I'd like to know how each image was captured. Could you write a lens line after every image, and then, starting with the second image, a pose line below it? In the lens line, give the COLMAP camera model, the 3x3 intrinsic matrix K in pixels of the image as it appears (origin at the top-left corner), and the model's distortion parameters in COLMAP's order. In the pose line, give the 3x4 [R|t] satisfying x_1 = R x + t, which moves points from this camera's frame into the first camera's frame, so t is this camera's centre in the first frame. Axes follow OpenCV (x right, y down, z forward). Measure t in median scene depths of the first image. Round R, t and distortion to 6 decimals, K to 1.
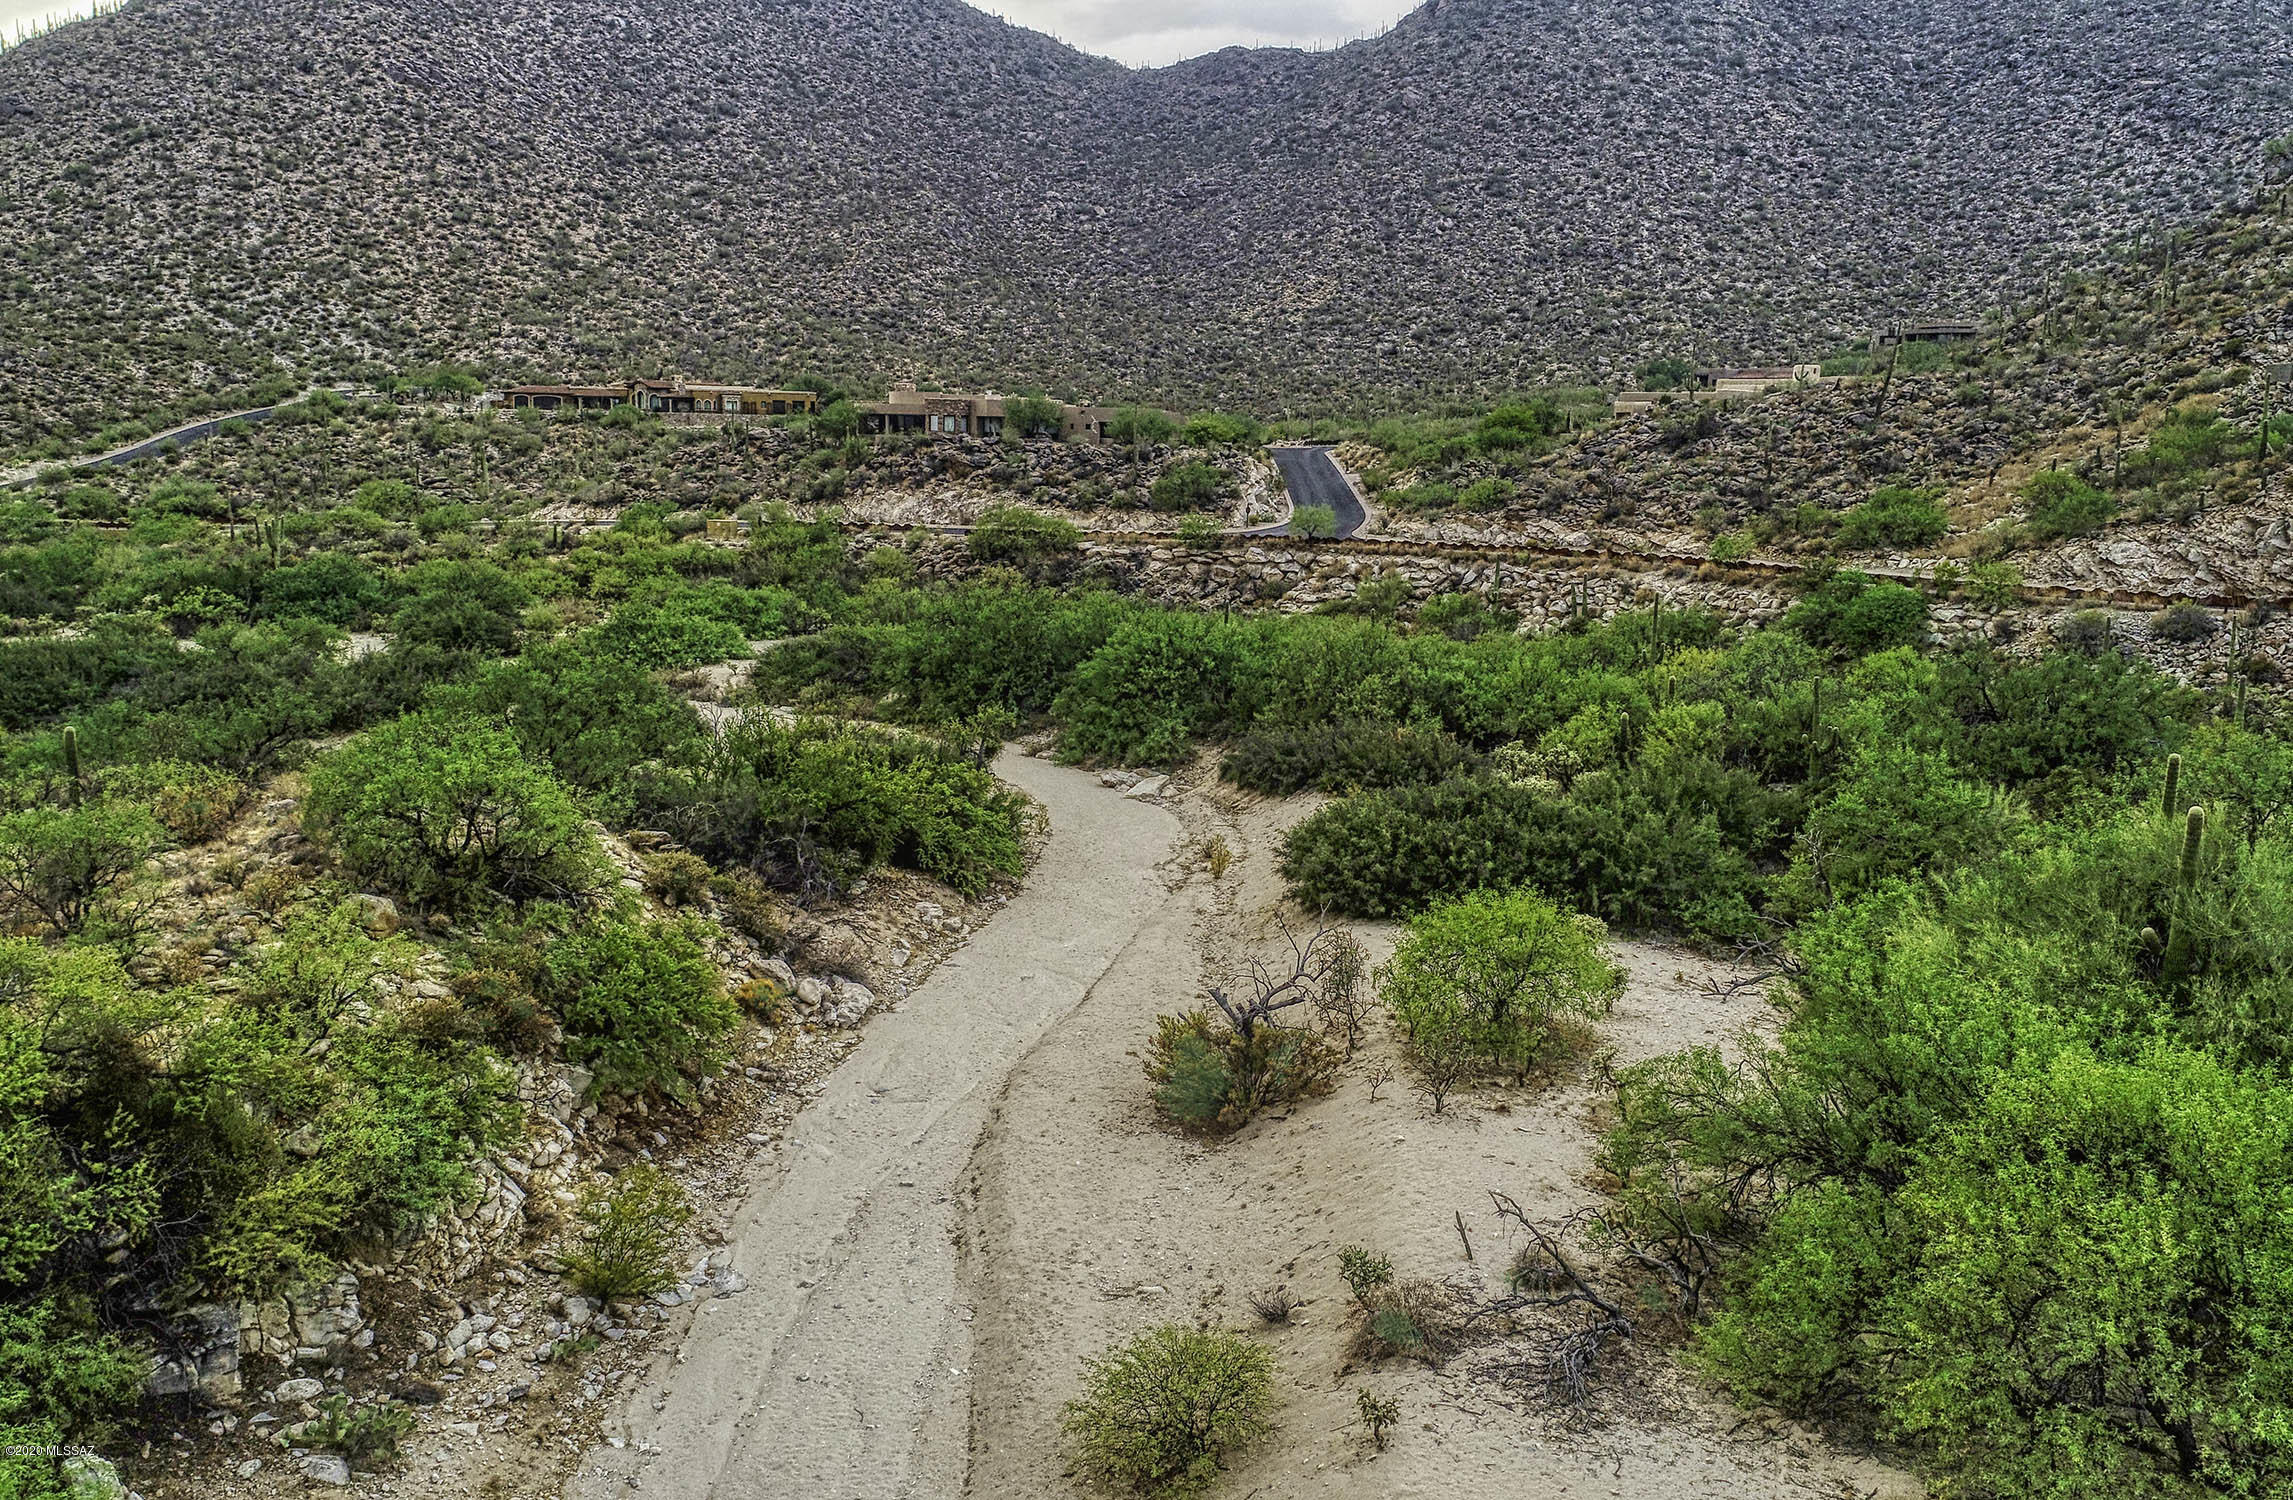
lens RADIAL K [[1810.9, 0, 1146.5], [0, 1810.9, 750.0], [0, 0, 1]] dist [-0.002216, 0.003733]
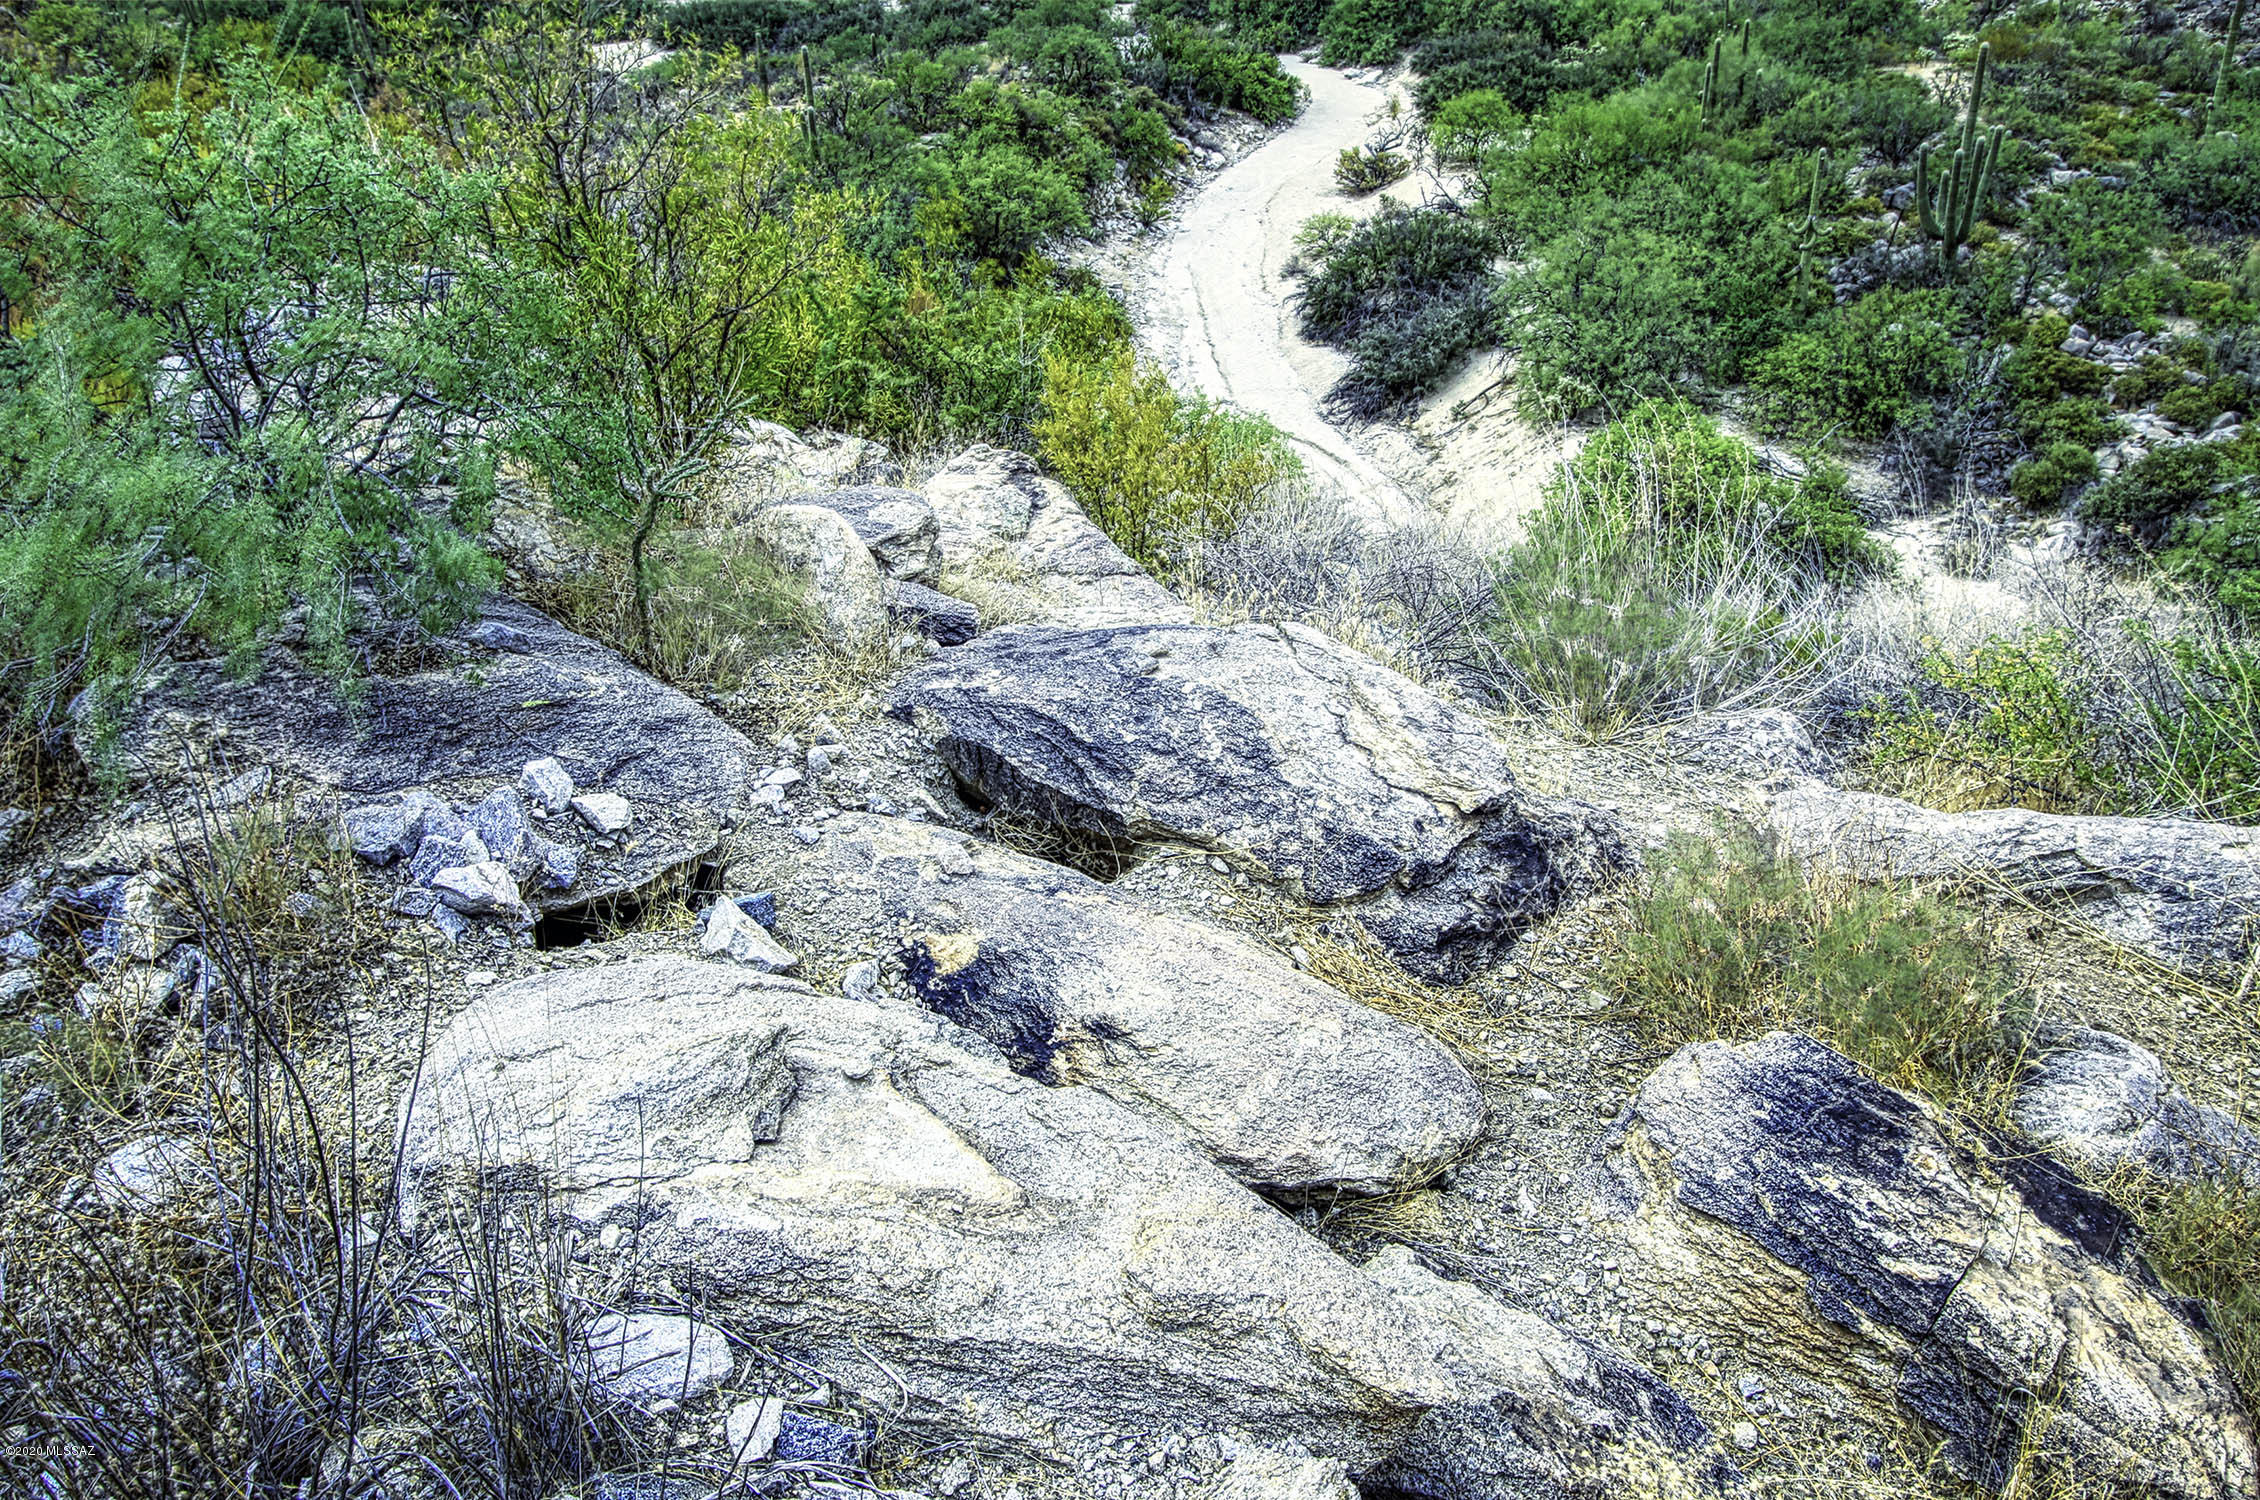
lens RADIAL K [[1534.8, 0, 1130.0], [0, 1534.8, 750.0], [0, 0, 1]] dist [-0.022588, 0.020119]
pose [[0.983628, 0.058078, -0.170595, 0.082801], [0.013323, 0.920618, 0.390238, 0.052612], [0.179717, -0.386121, 0.904772, -0.833223]]
